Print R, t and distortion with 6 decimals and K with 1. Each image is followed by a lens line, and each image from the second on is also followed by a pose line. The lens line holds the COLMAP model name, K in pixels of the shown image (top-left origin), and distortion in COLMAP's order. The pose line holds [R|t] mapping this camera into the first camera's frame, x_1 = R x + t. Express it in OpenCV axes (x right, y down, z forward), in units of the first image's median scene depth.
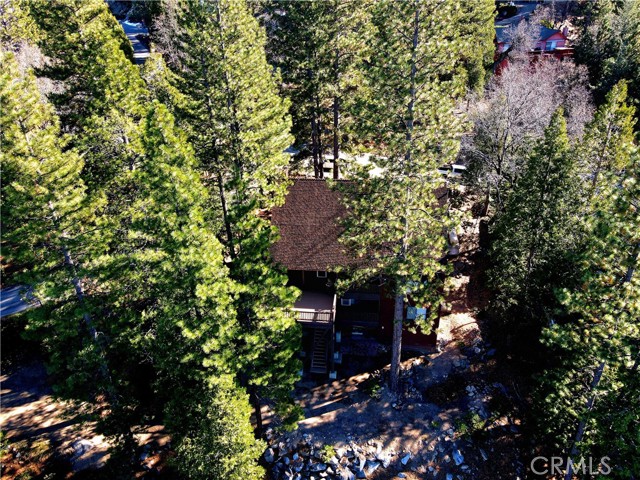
lens RADIAL K [[471.4, 0, 320.0], [0, 471.4, 240.0], [0, 0, 1]] dist [0.009121, -0.001190]
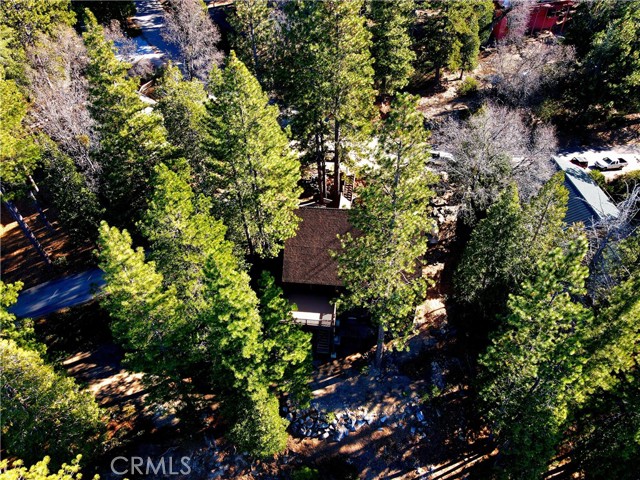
lens RADIAL K [[471.4, 0, 320.0], [0, 471.4, 240.0], [0, 0, 1]] dist [0.009121, -0.001190]
pose [[0.999992, -0.004100, 0.000070, -0.011098], [0.003934, 0.964022, 0.265792, -0.424647], [-0.001158, -0.265789, 0.964030, -0.235080]]
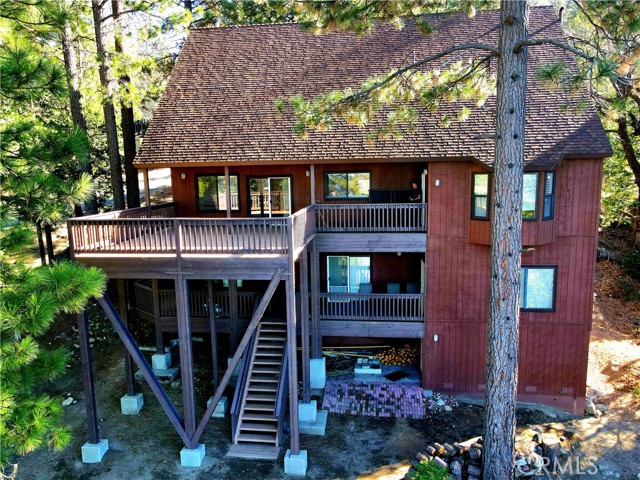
lens RADIAL K [[471.4, 0, 320.0], [0, 471.4, 240.0], [0, 0, 1]] dist [0.009121, -0.001190]
pose [[0.999955, 0.000648, -0.009441, 0.050144], [-0.003830, 0.939998, -0.341157, 0.274228], [0.008654, 0.341178, 0.939959, 0.703446]]
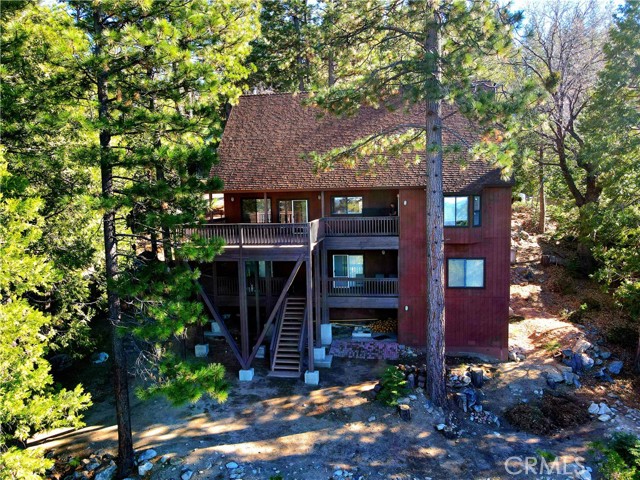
lens RADIAL K [[471.4, 0, 320.0], [0, 471.4, 240.0], [0, 0, 1]] dist [0.009121, -0.001190]
pose [[0.999434, -0.000043, -0.033654, 0.057104], [-0.013127, 0.920291, -0.391015, 0.374704], [0.030988, 0.391235, 0.919769, 0.520617]]
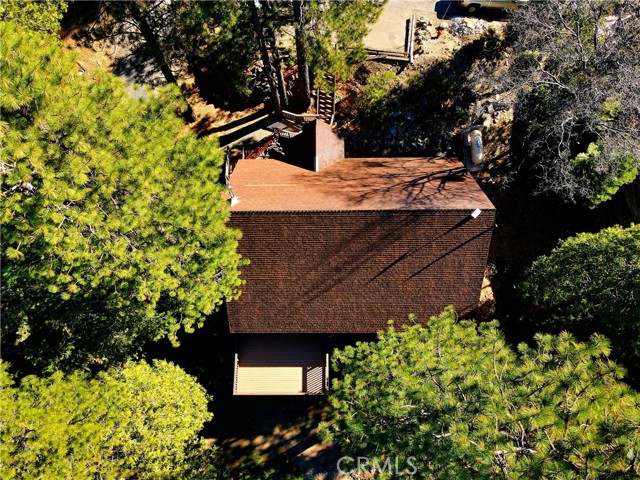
lens RADIAL K [[471.4, 0, 320.0], [0, 471.4, 240.0], [0, 0, 1]] dist [0.009121, -0.001190]
pose [[0.993340, -0.110600, 0.032299, 0.018009], [0.056380, 0.711047, 0.700881, -0.588007], [-0.100484, -0.694392, 0.712547, 0.609147]]
